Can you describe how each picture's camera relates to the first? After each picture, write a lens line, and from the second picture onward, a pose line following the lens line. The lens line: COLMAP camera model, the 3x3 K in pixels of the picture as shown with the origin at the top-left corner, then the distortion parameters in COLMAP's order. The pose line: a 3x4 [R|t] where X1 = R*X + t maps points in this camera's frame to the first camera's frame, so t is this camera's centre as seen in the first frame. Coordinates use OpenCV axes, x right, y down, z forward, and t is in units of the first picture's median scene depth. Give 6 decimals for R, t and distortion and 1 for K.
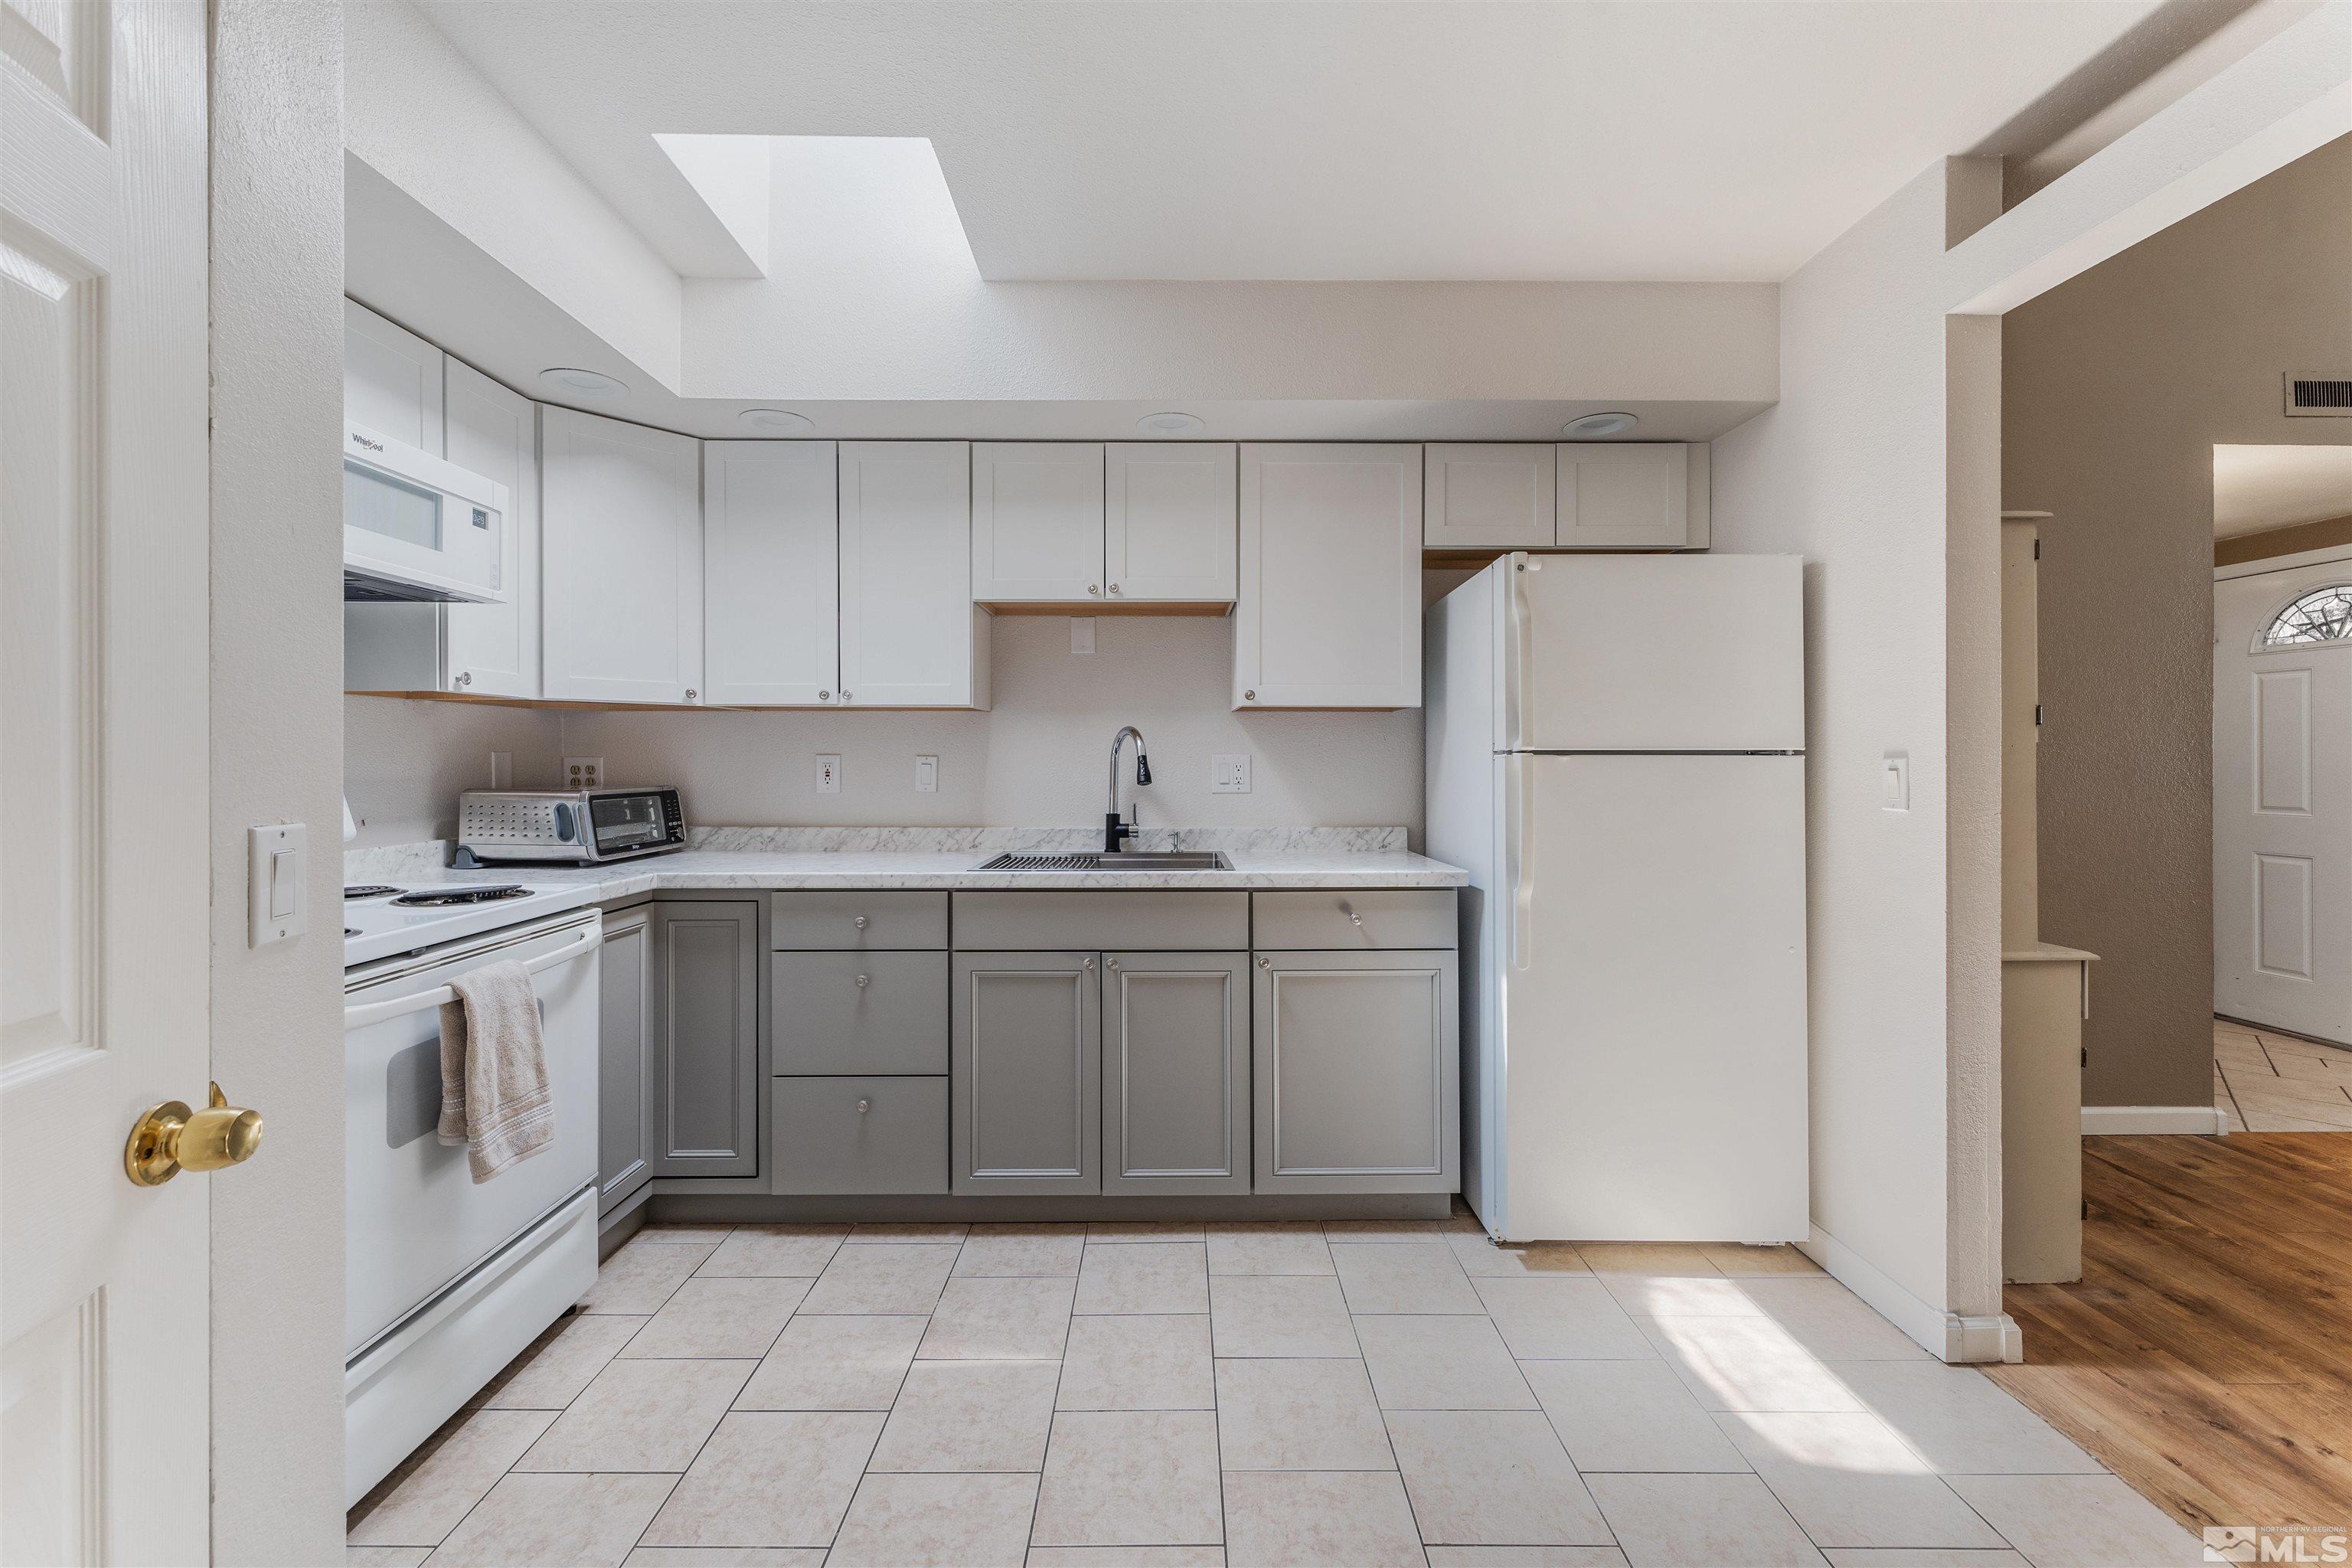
lens RADIAL K [[936.5, 0, 1178.9], [0, 936.5, 759.4], [0, 0, 1]] dist [0.000859, -0.000327]
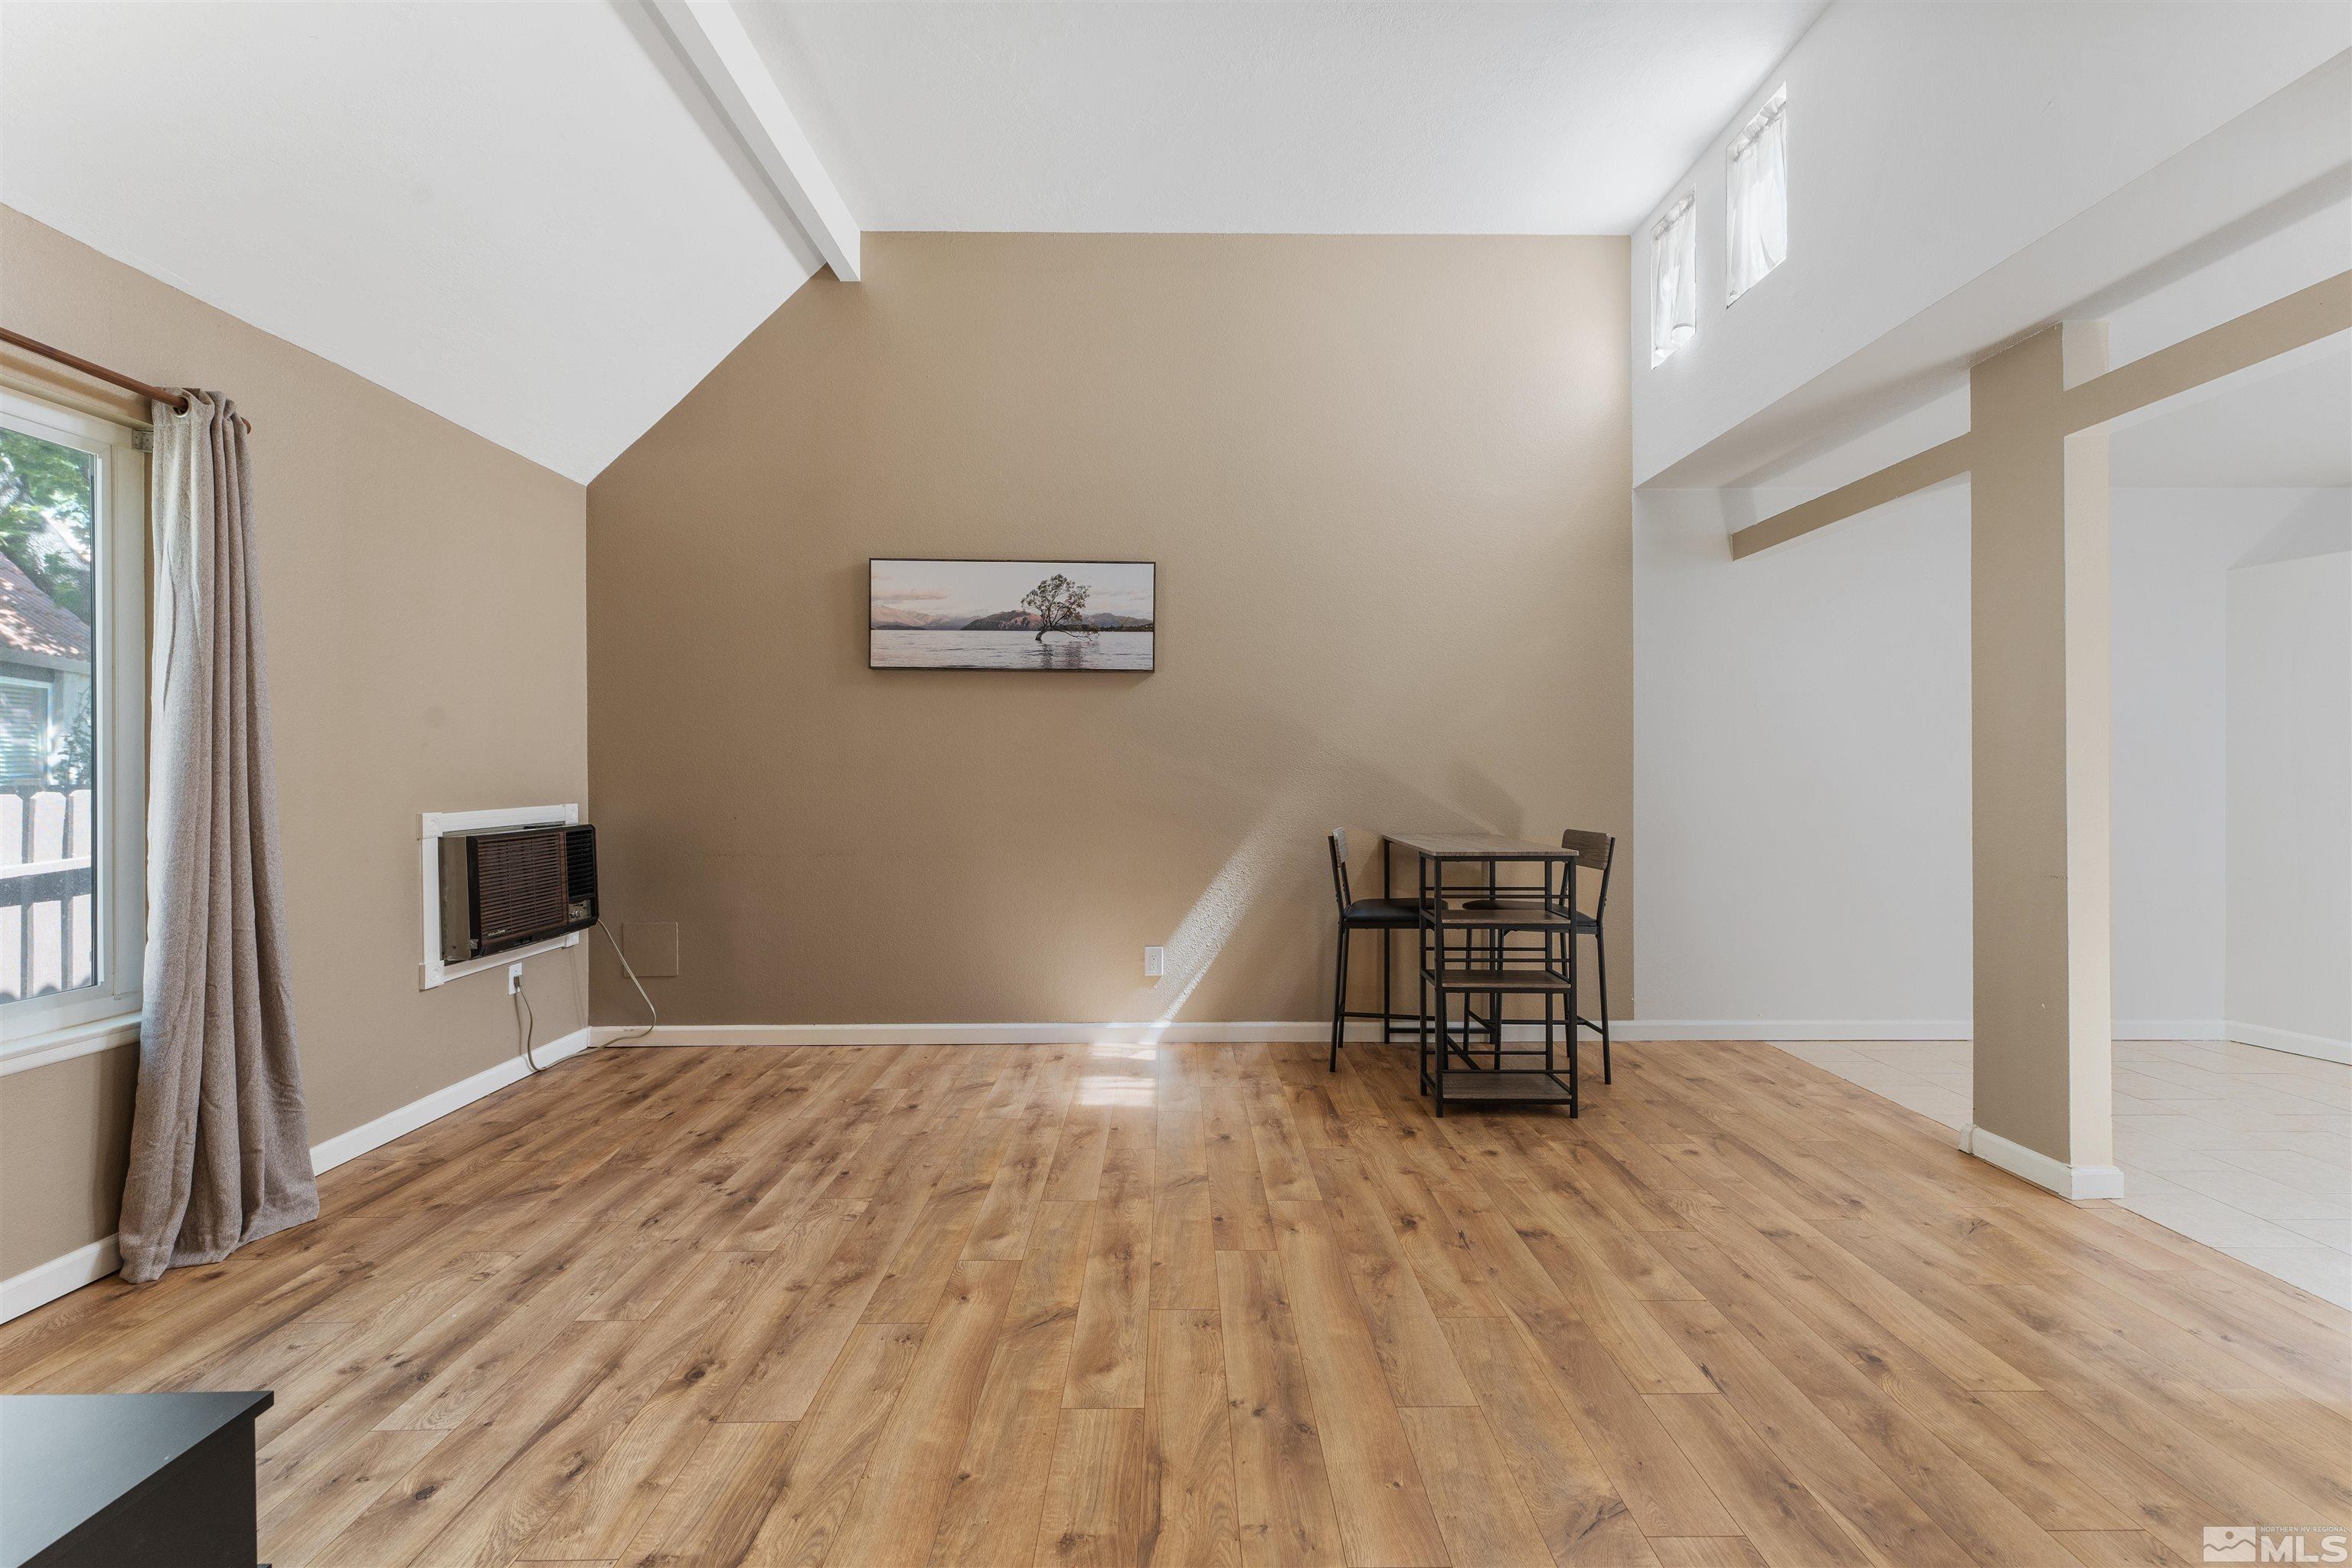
lens RADIAL K [[936.5, 0, 1174.4], [0, 936.5, 774.6], [0, 0, 1]] dist [0.000859, -0.000327]
pose [[-0.999996, 0.002355, 0.001758, 1.724596], [0.002357, 0.999996, 0.001269, 0.010927], [-0.001755, 0.001273, -0.999998, 1.501295]]
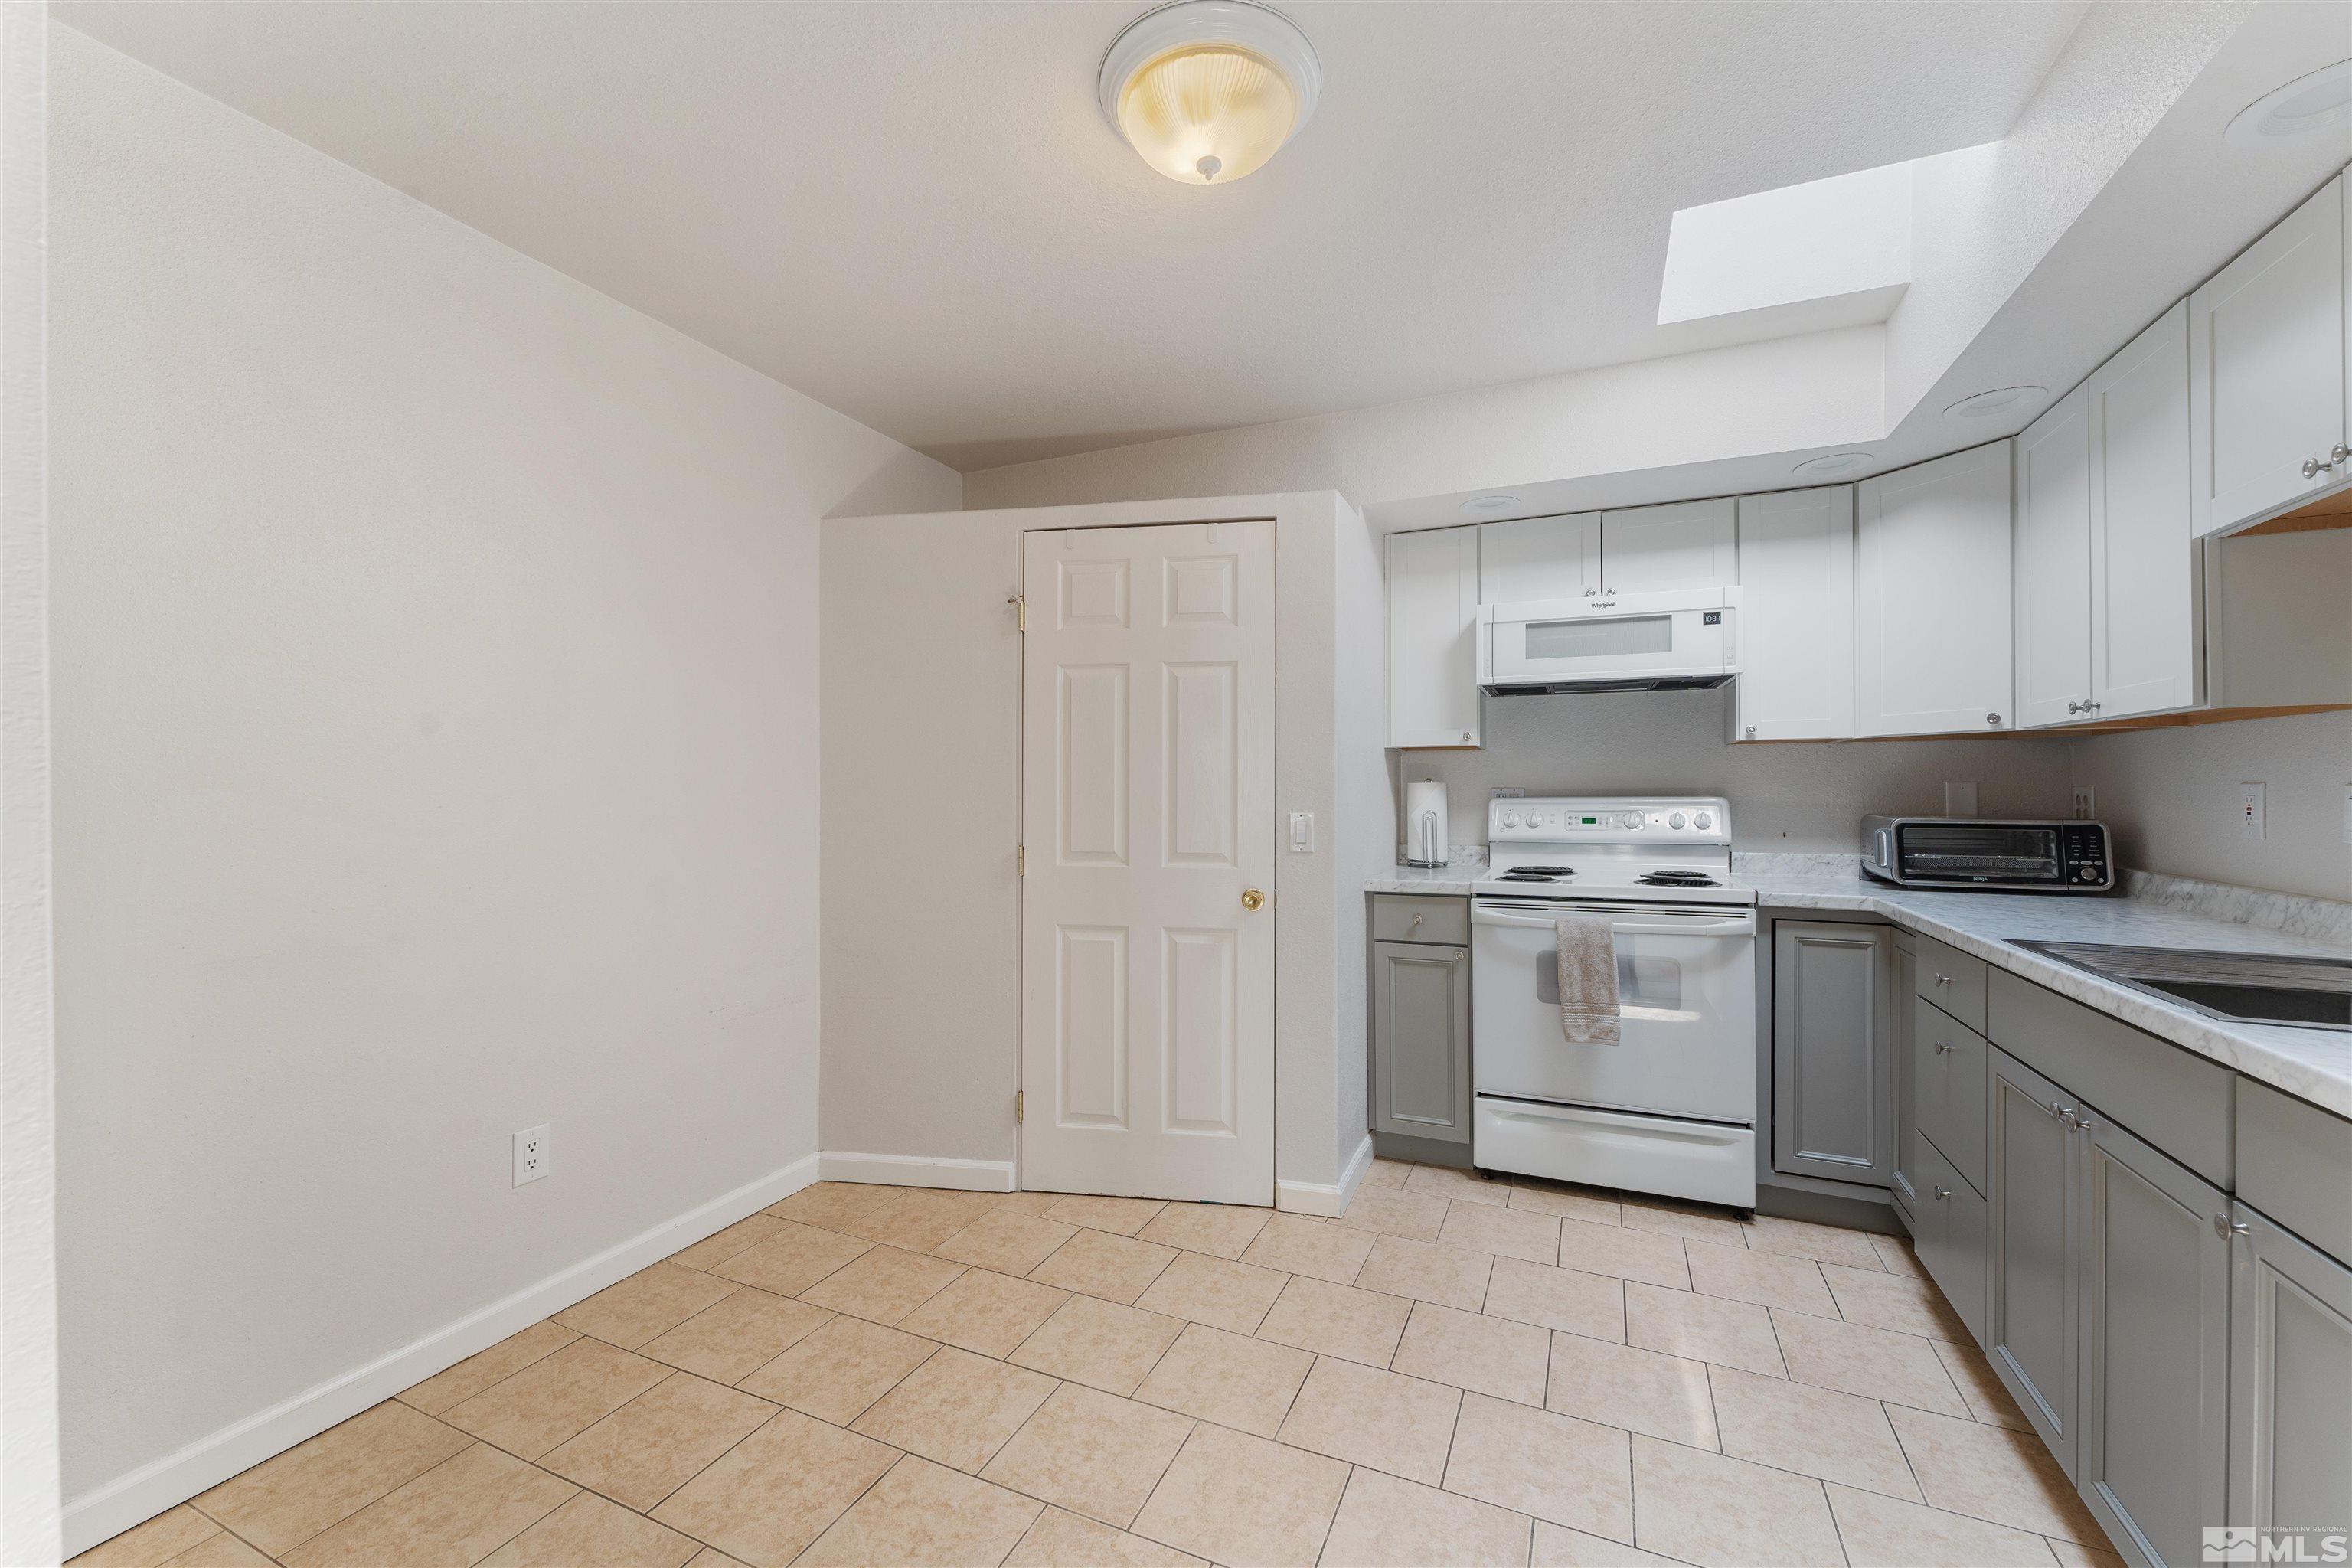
lens RADIAL K [[936.5, 0, 1176.3], [0, 936.5, 794.2], [0, 0, 1]] dist [0.000859, -0.000327]
pose [[-0.411639, 0.005833, -0.911328, 0.721004], [0.002194, 0.999983, 0.005410, -0.002375], [0.911344, 0.000227, -0.411645, 0.703877]]
